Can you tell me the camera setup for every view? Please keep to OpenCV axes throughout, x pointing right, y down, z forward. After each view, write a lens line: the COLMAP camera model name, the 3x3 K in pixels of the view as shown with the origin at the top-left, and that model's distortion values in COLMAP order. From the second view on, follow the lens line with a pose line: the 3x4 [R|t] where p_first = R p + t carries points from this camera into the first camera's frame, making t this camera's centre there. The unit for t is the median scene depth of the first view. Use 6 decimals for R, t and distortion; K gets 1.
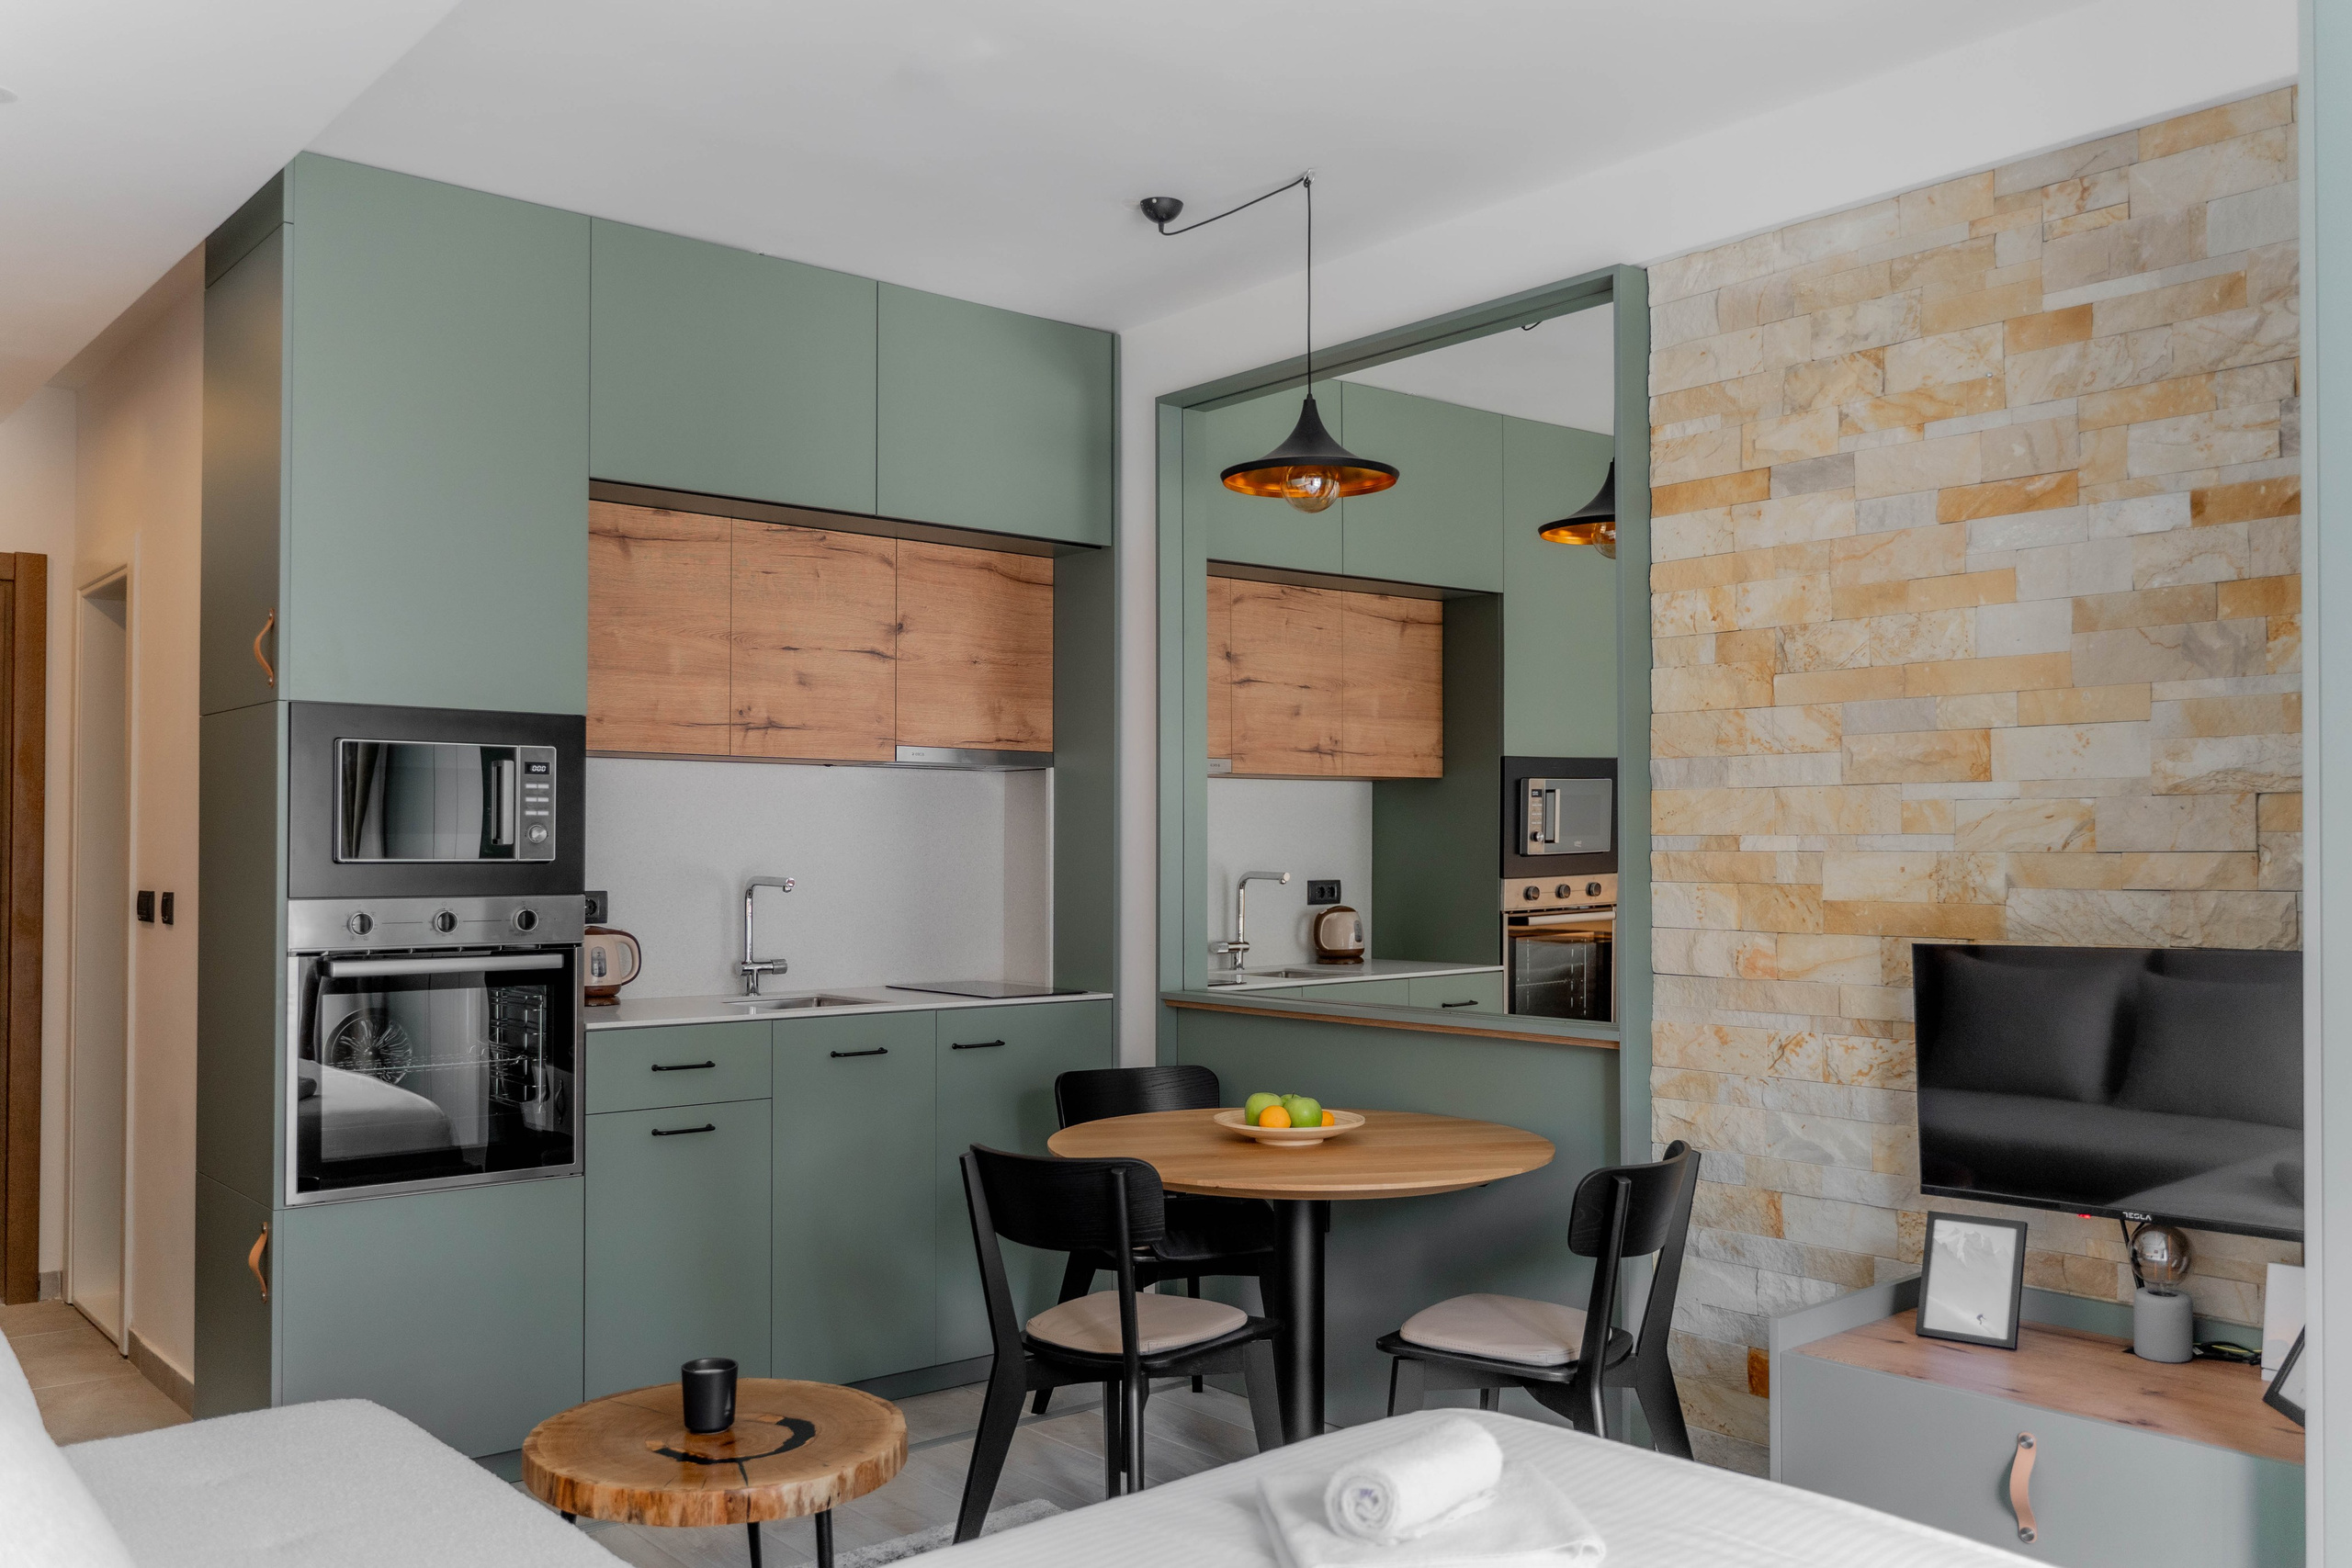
lens RADIAL K [[1852.7, 0, 1138.0], [0, 1852.7, 830.7], [0, 0, 1]] dist [0.006482, -0.007912]
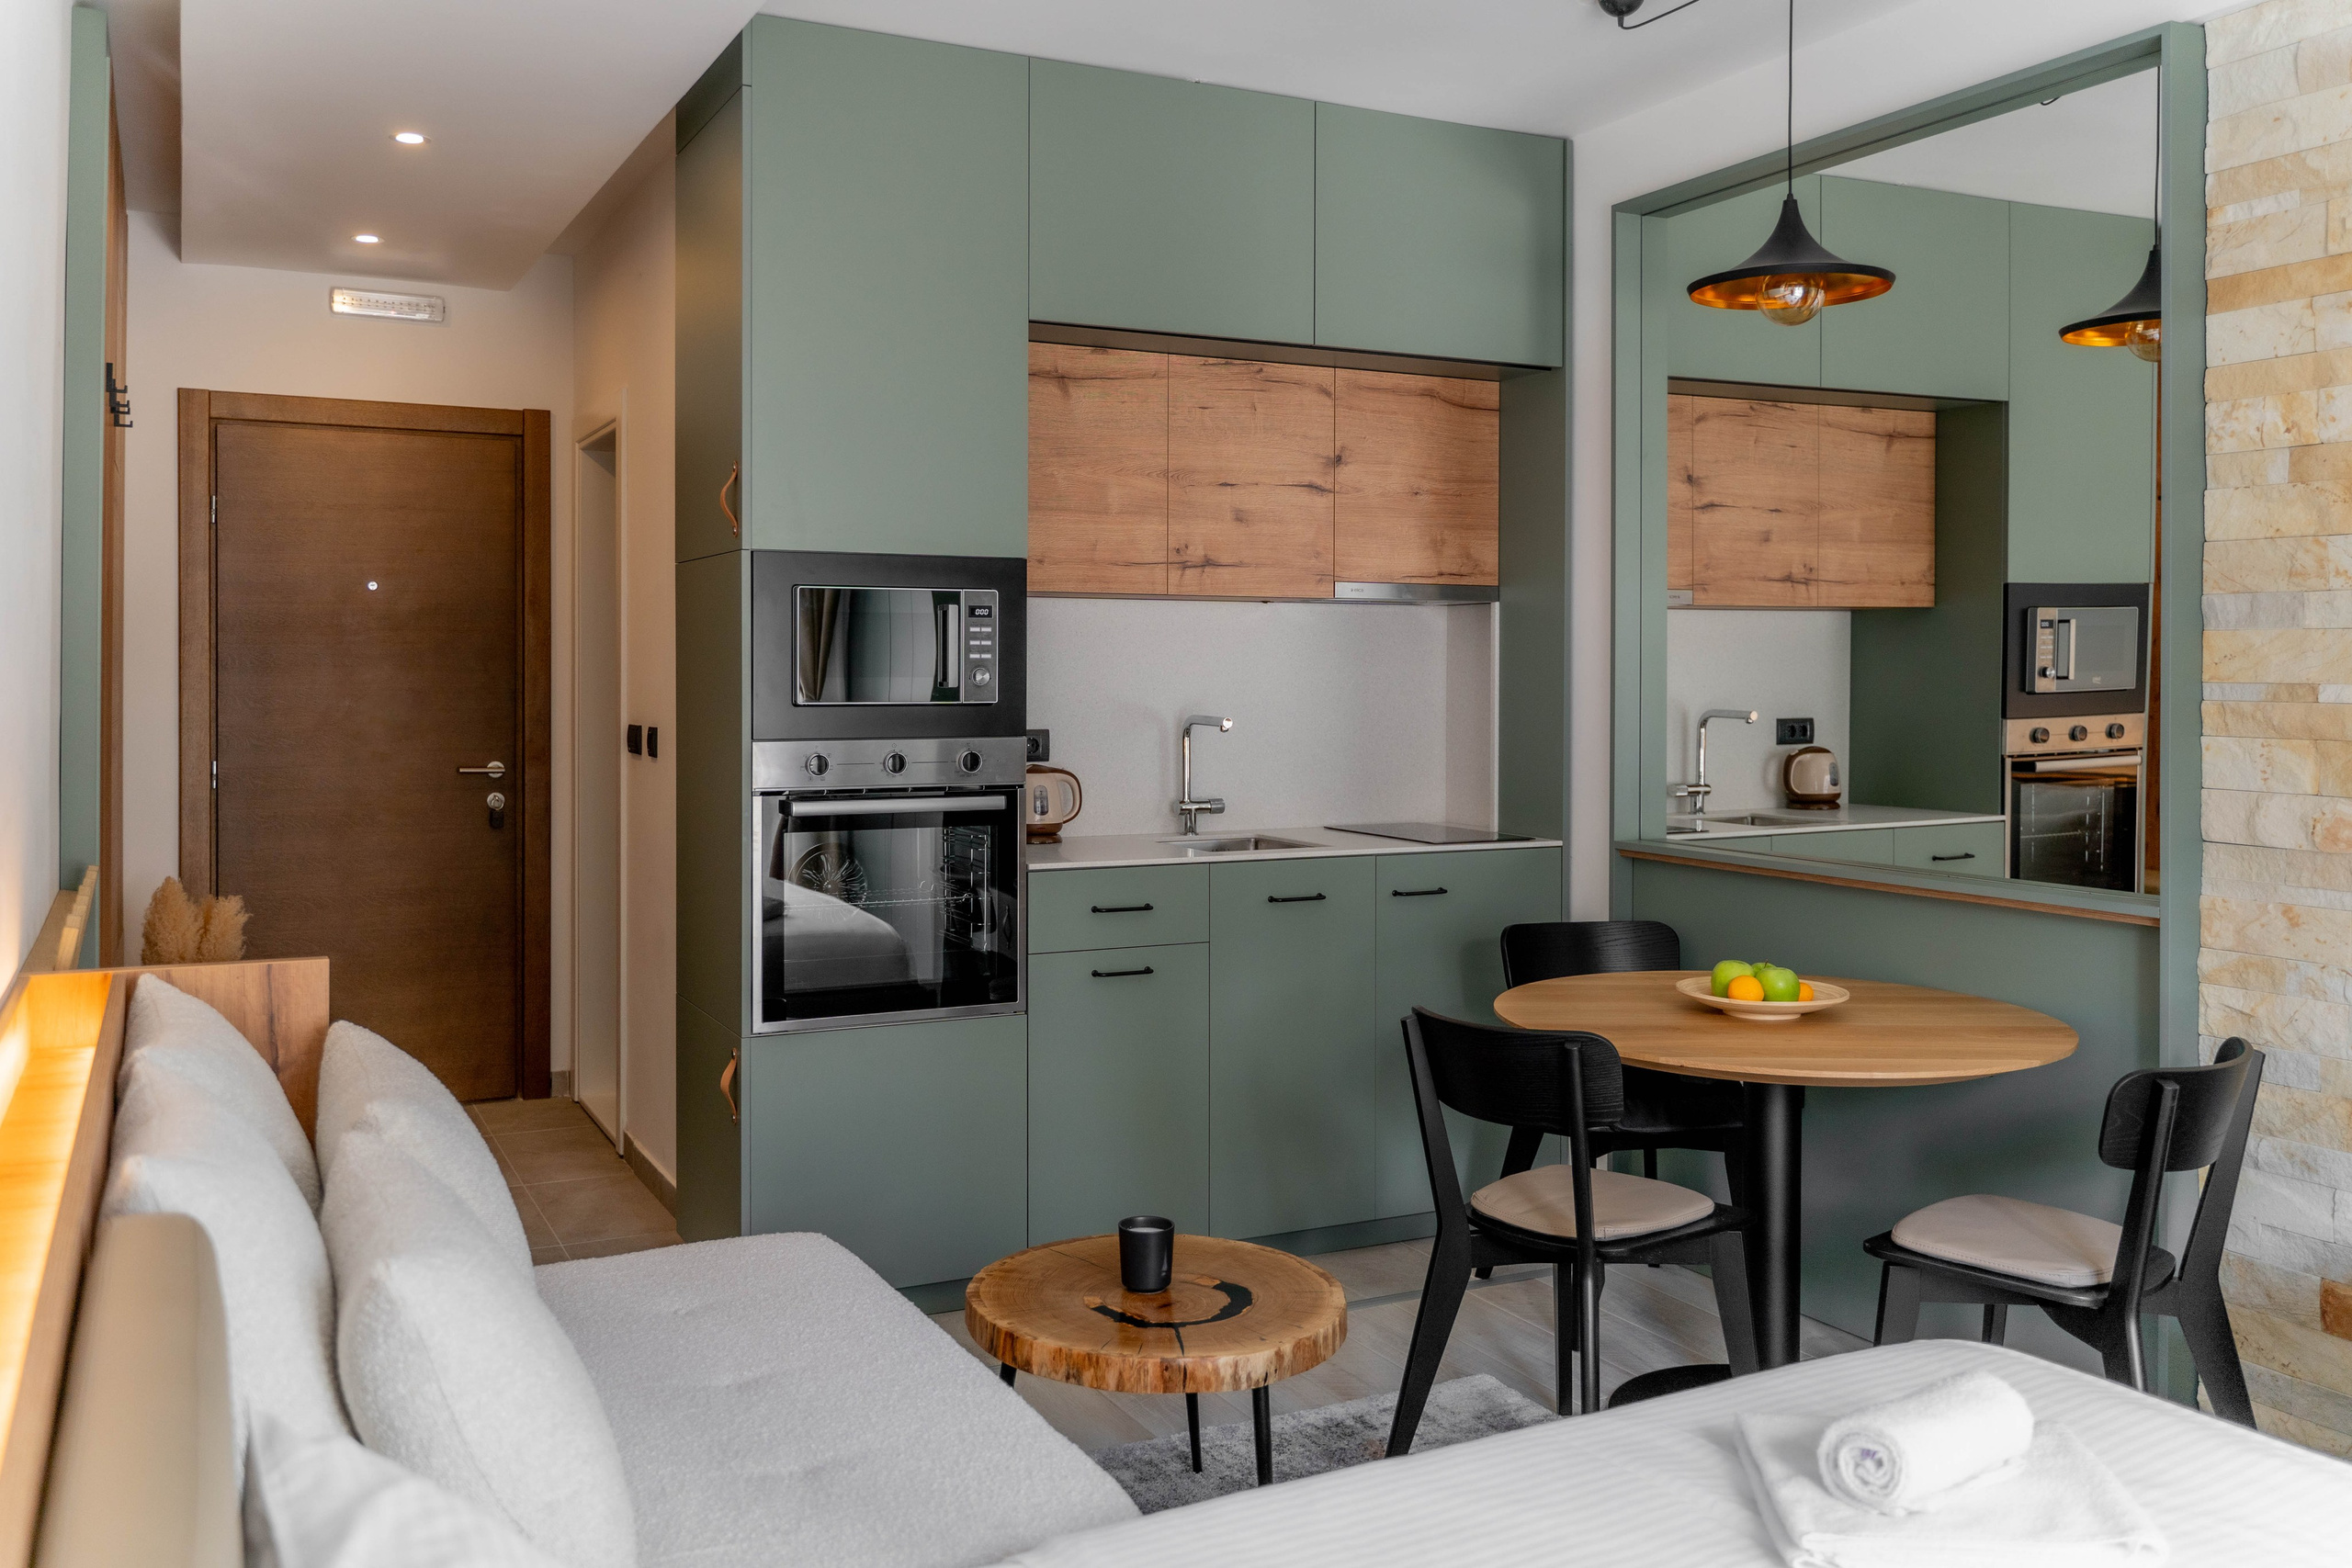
lens RADIAL K [[1858.0, 0, 1142.1], [0, 1858.0, 700.8], [0, 0, 1]] dist [0.007975, -0.007322]
pose [[0.973116, 0.004022, -0.230281, -0.004467], [0.002149, 0.999645, 0.026543, -0.010522], [0.230306, -0.026325, 0.972762, 0.029898]]
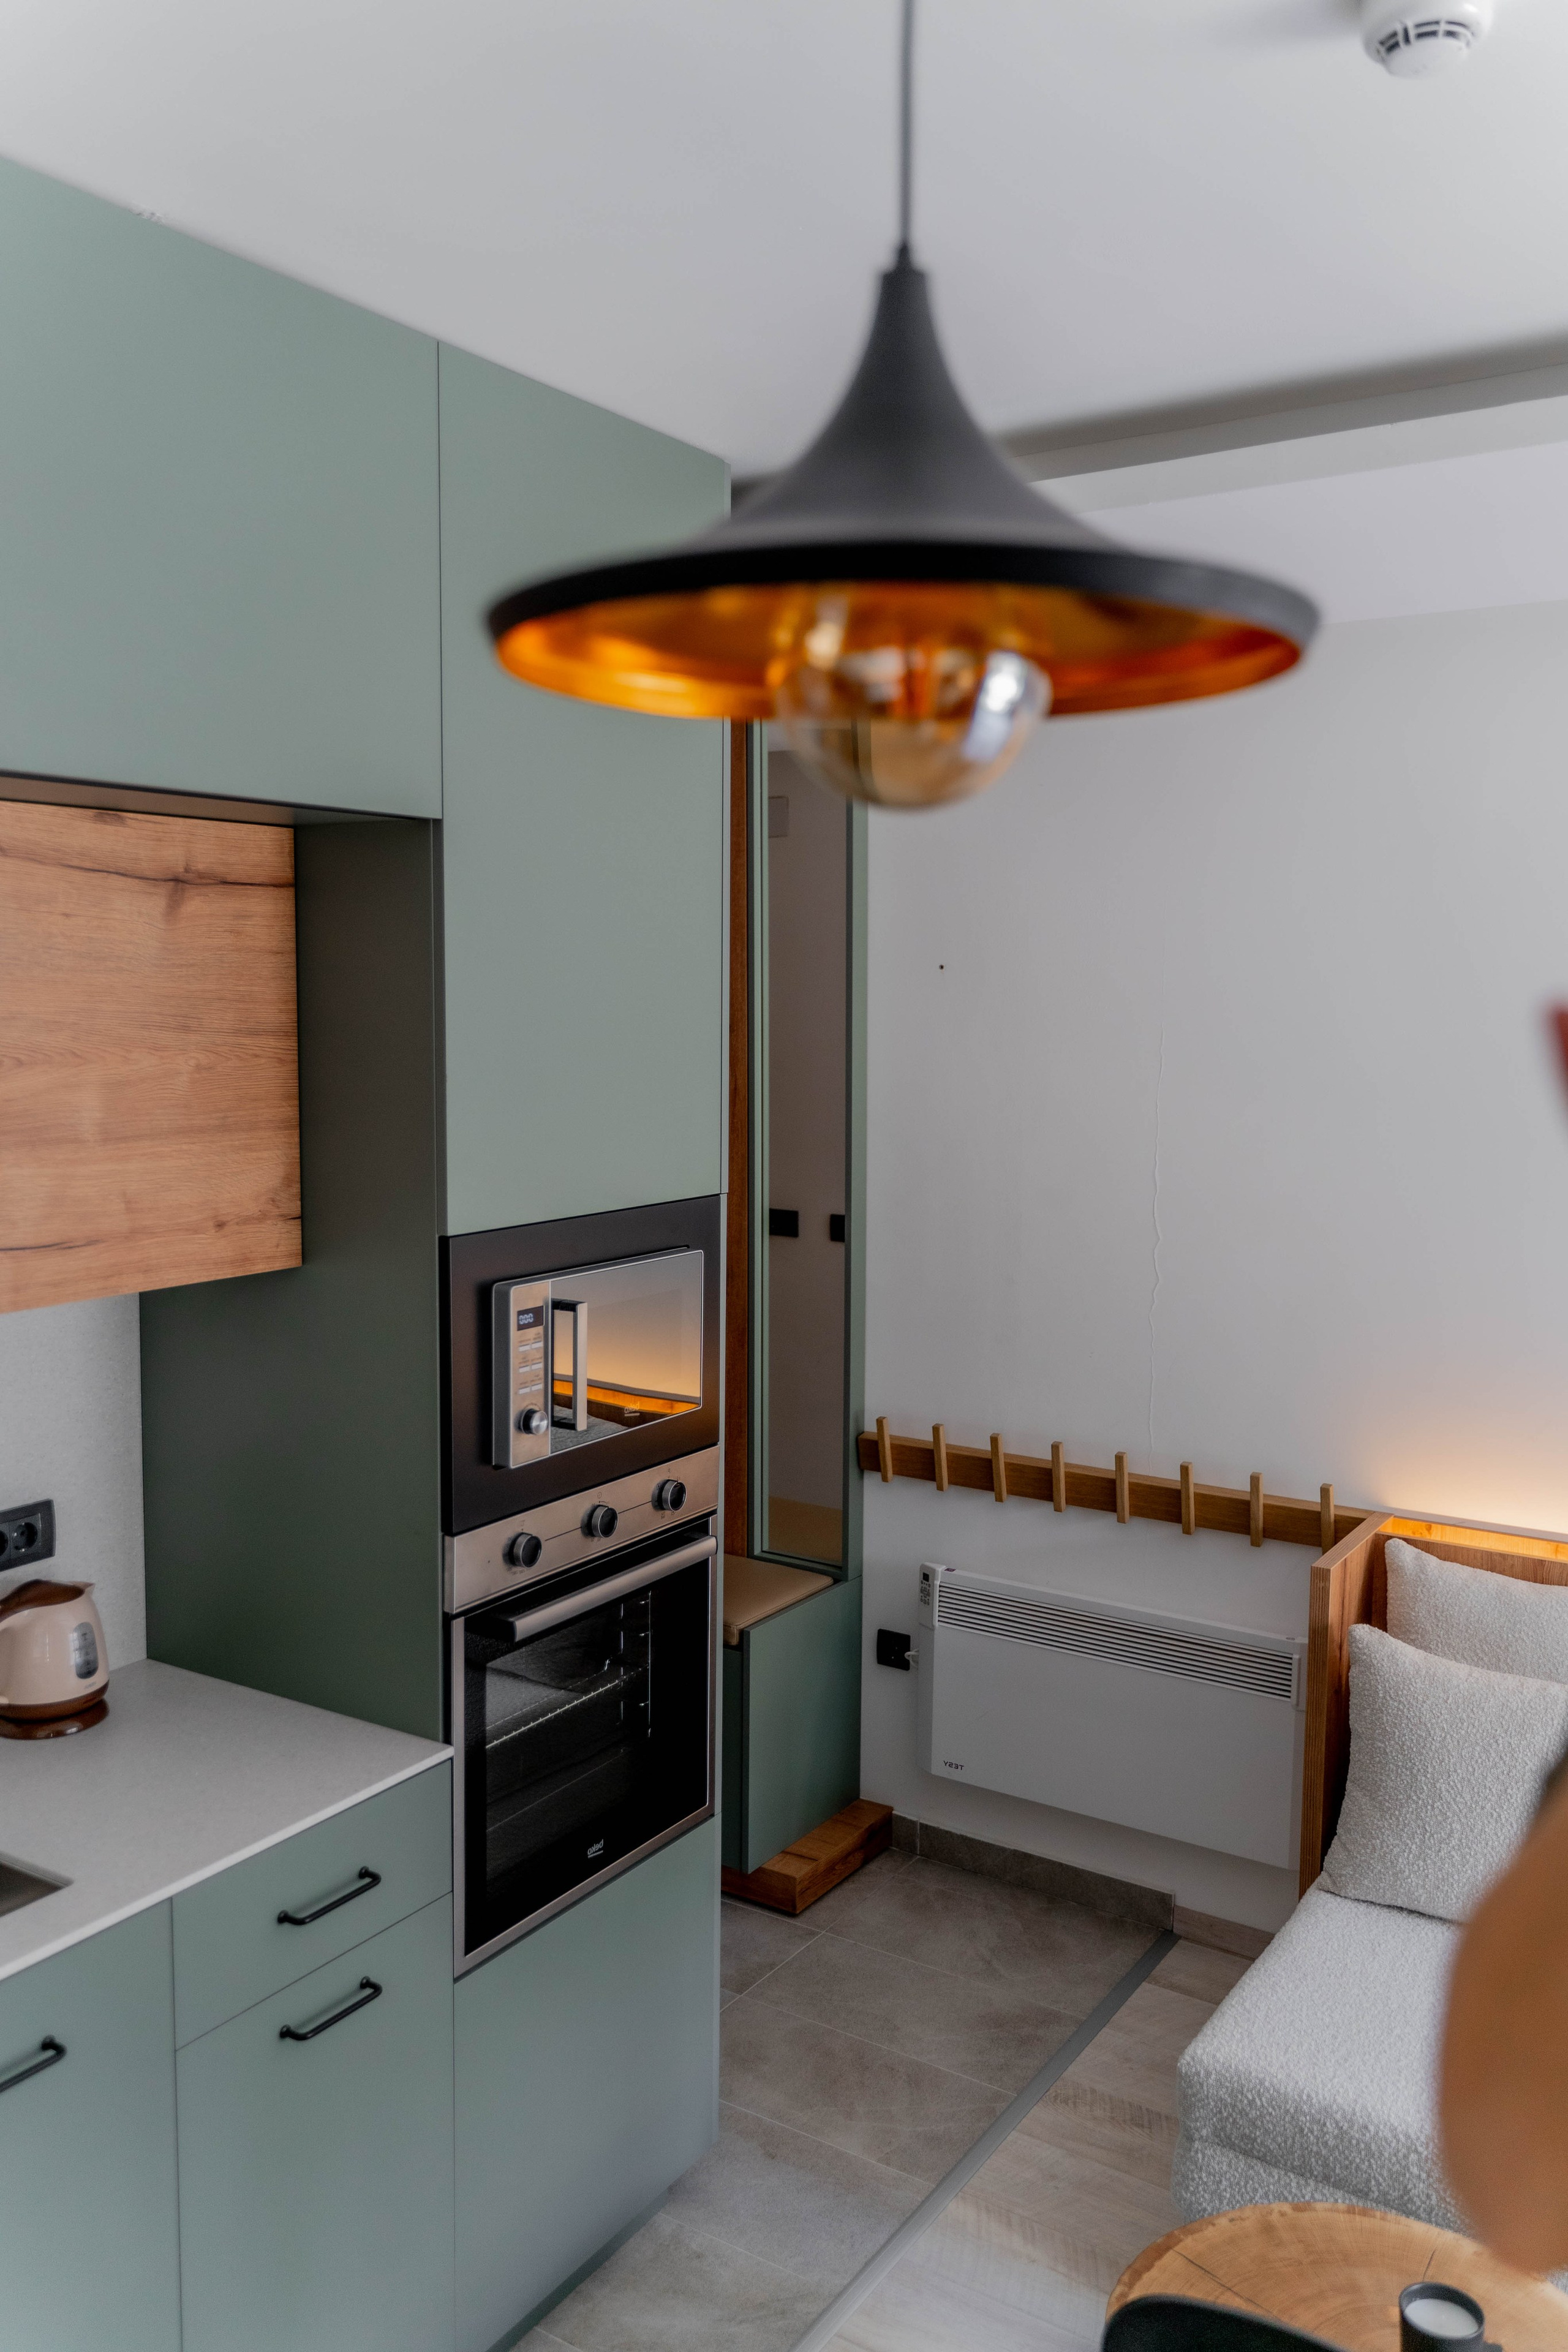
lens RADIAL K [[1858.2, 0, 970.8], [0, 1858.2, 1174.6], [0, 0, 1]] dist [0.007975, -0.007322]
pose [[0.906889, -0.031424, 0.420197, 0.175486], [-0.007685, 0.995816, 0.091056, -0.120909], [-0.421301, -0.085807, 0.902853, 0.785881]]
